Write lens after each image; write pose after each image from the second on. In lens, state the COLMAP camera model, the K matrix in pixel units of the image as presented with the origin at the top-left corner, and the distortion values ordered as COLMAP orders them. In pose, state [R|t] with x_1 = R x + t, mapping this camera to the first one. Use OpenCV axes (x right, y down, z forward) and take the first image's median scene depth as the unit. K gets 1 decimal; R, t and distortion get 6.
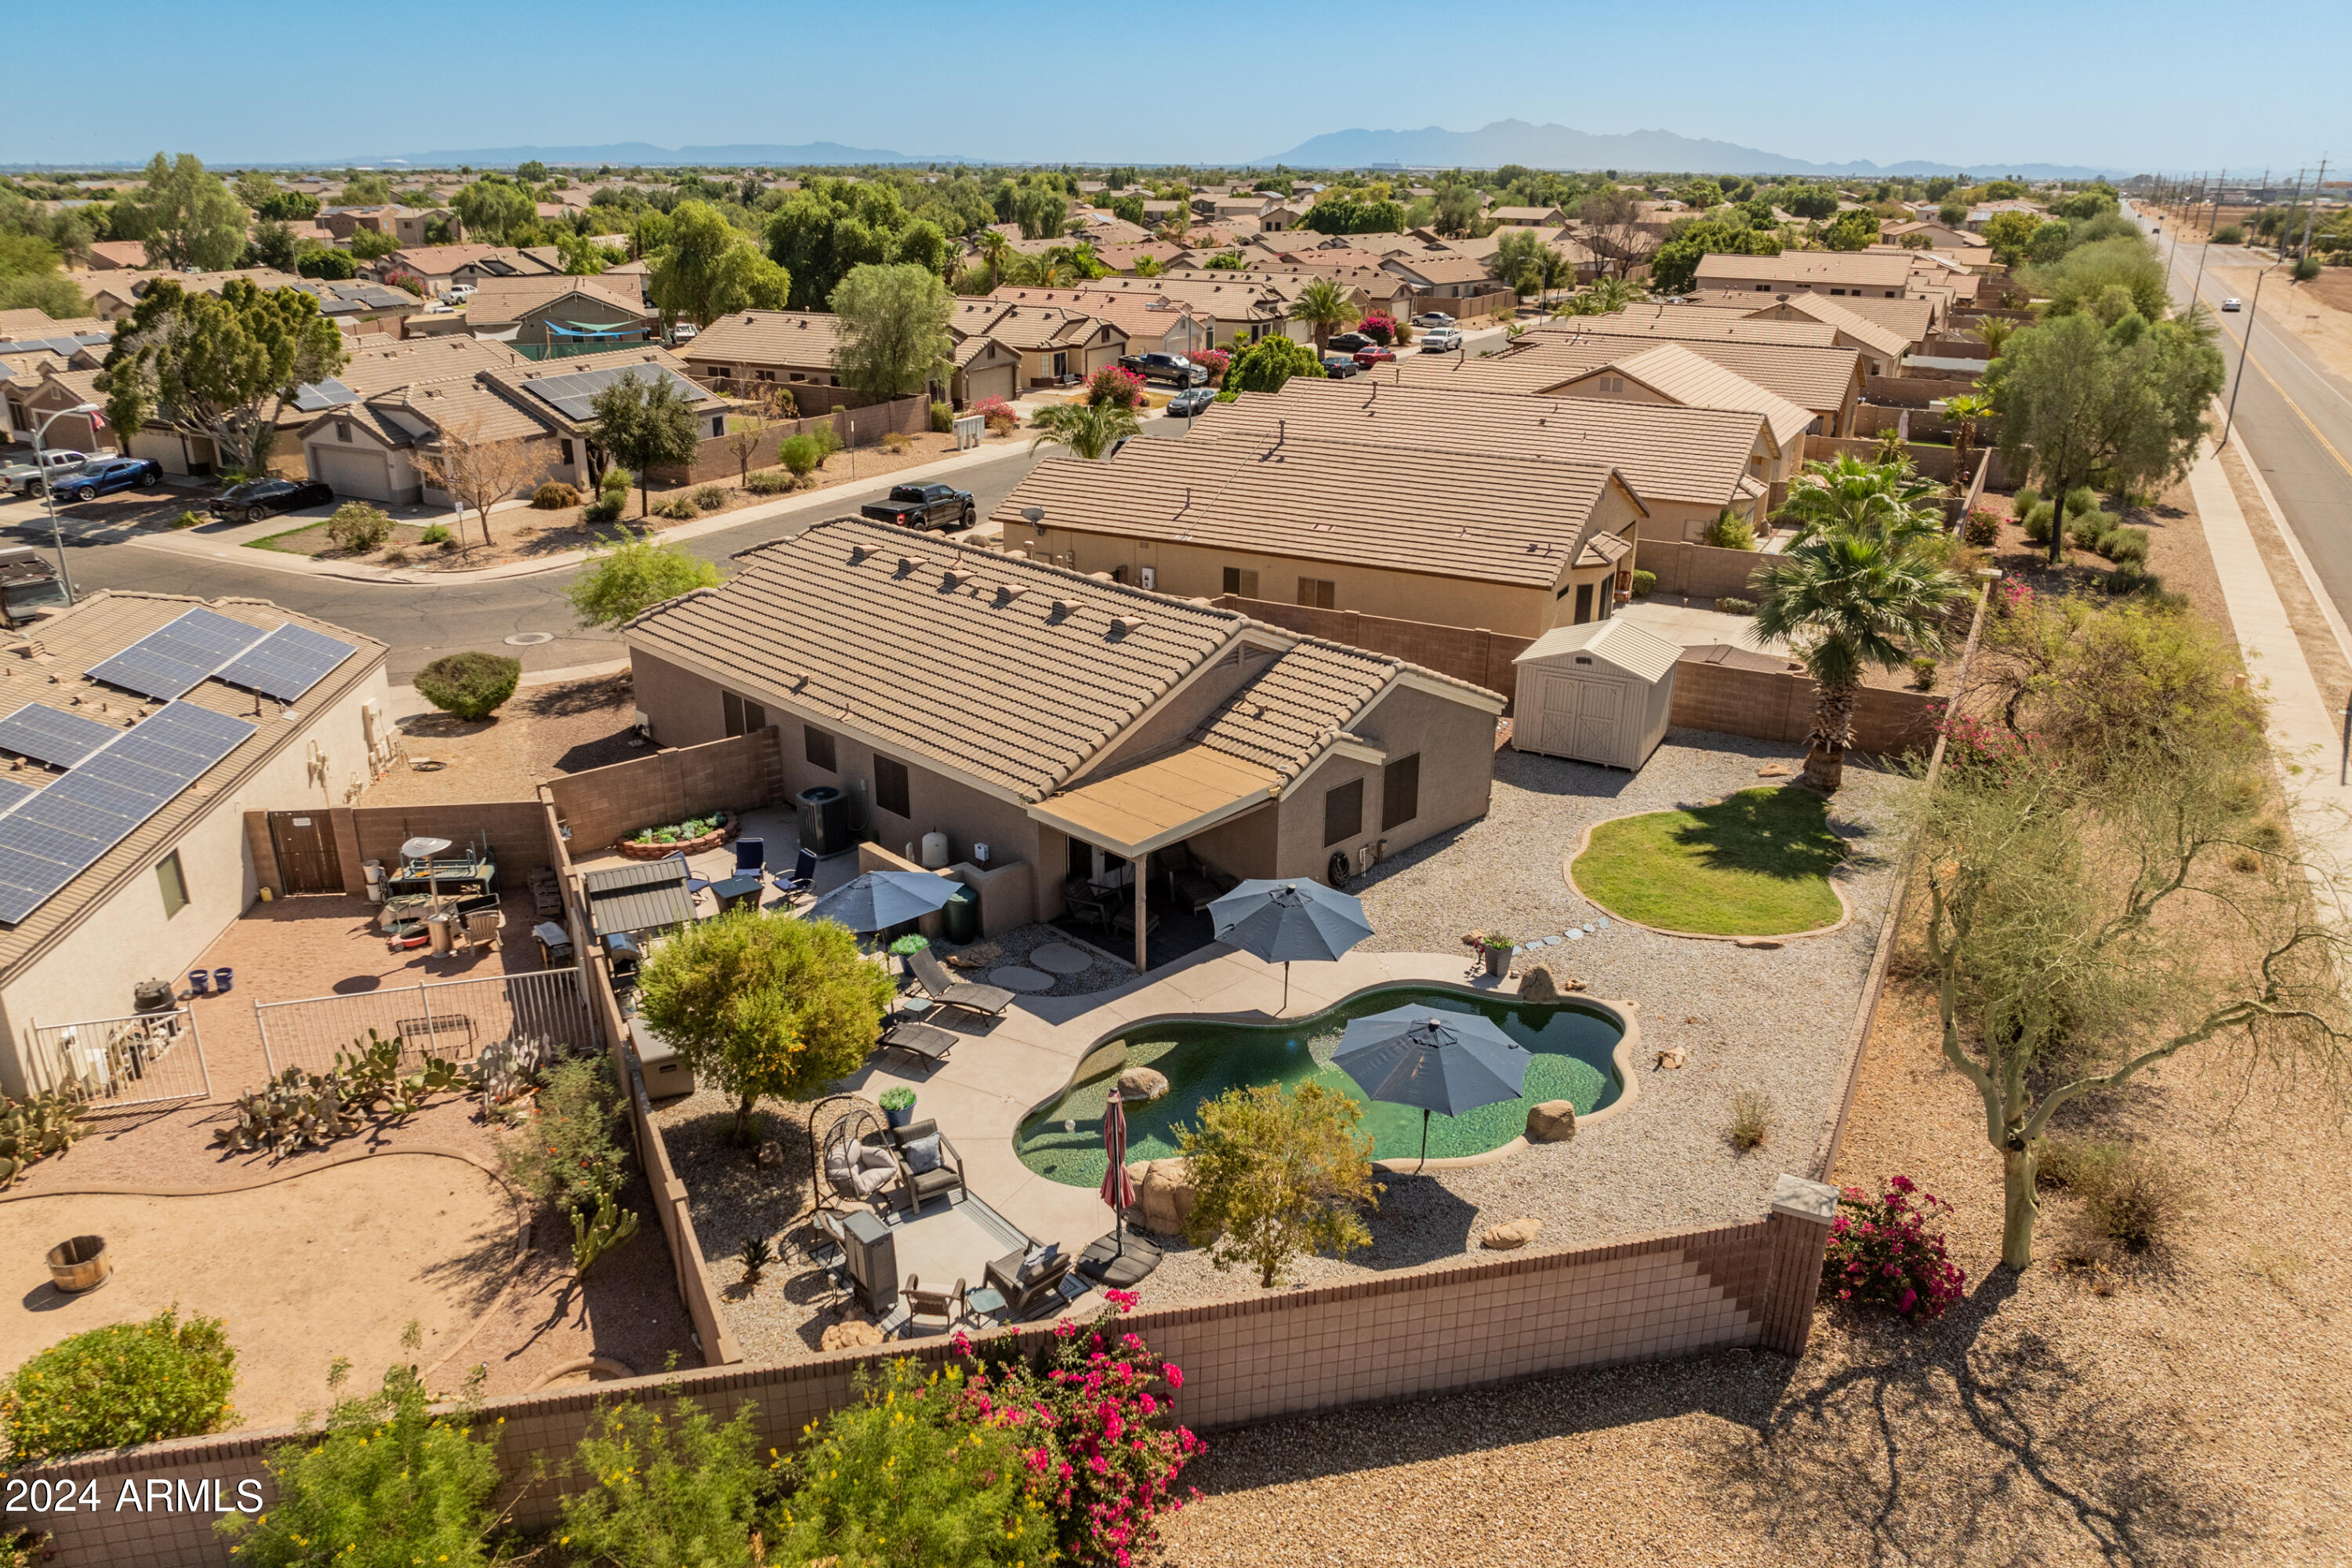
lens RADIAL K [[1650.3, 0, 1170.9], [0, 1650.3, 781.3], [0, 0, 1]] dist [-0.039829, 0.002164]
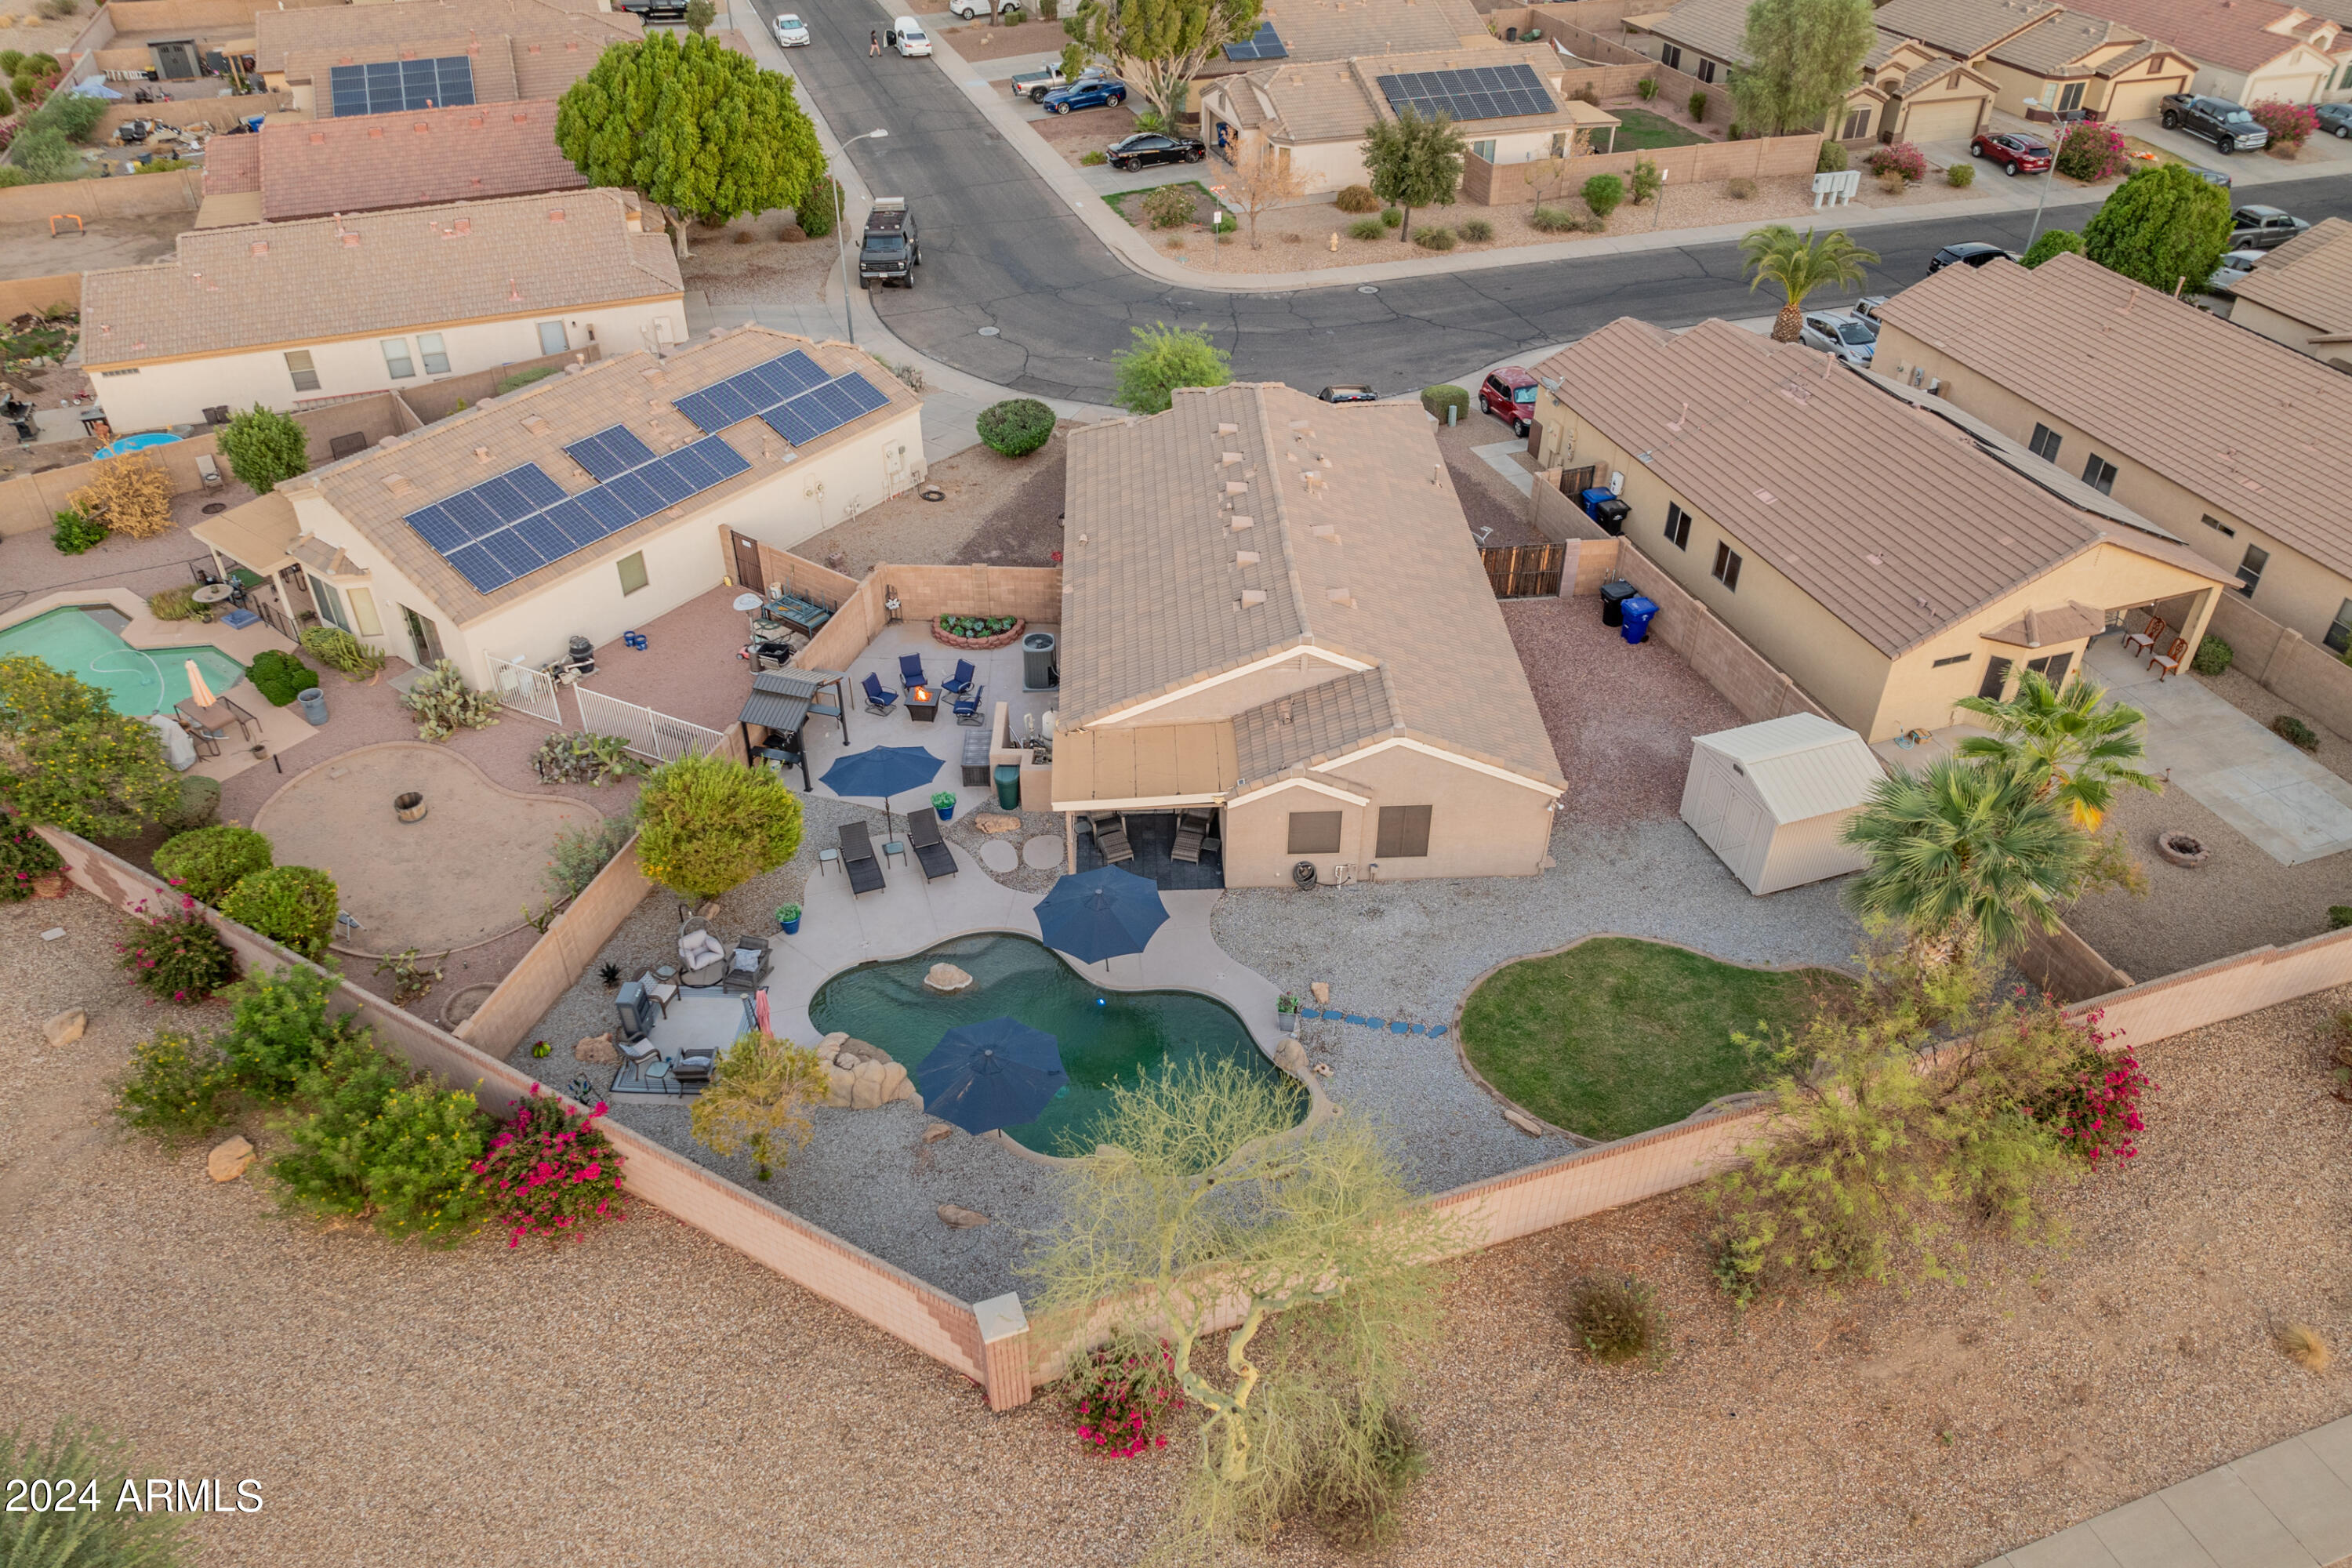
lens RADIAL K [[1649.0, 0, 1177.4], [0, 1649.0, 773.3], [0, 0, 1]] dist [-0.043105, 0.013022]
pose [[0.737966, 0.399181, -0.544115, 0.579627], [-0.238339, 0.908499, 0.343254, -0.350402], [0.631348, -0.123626, 0.765582, 0.078672]]
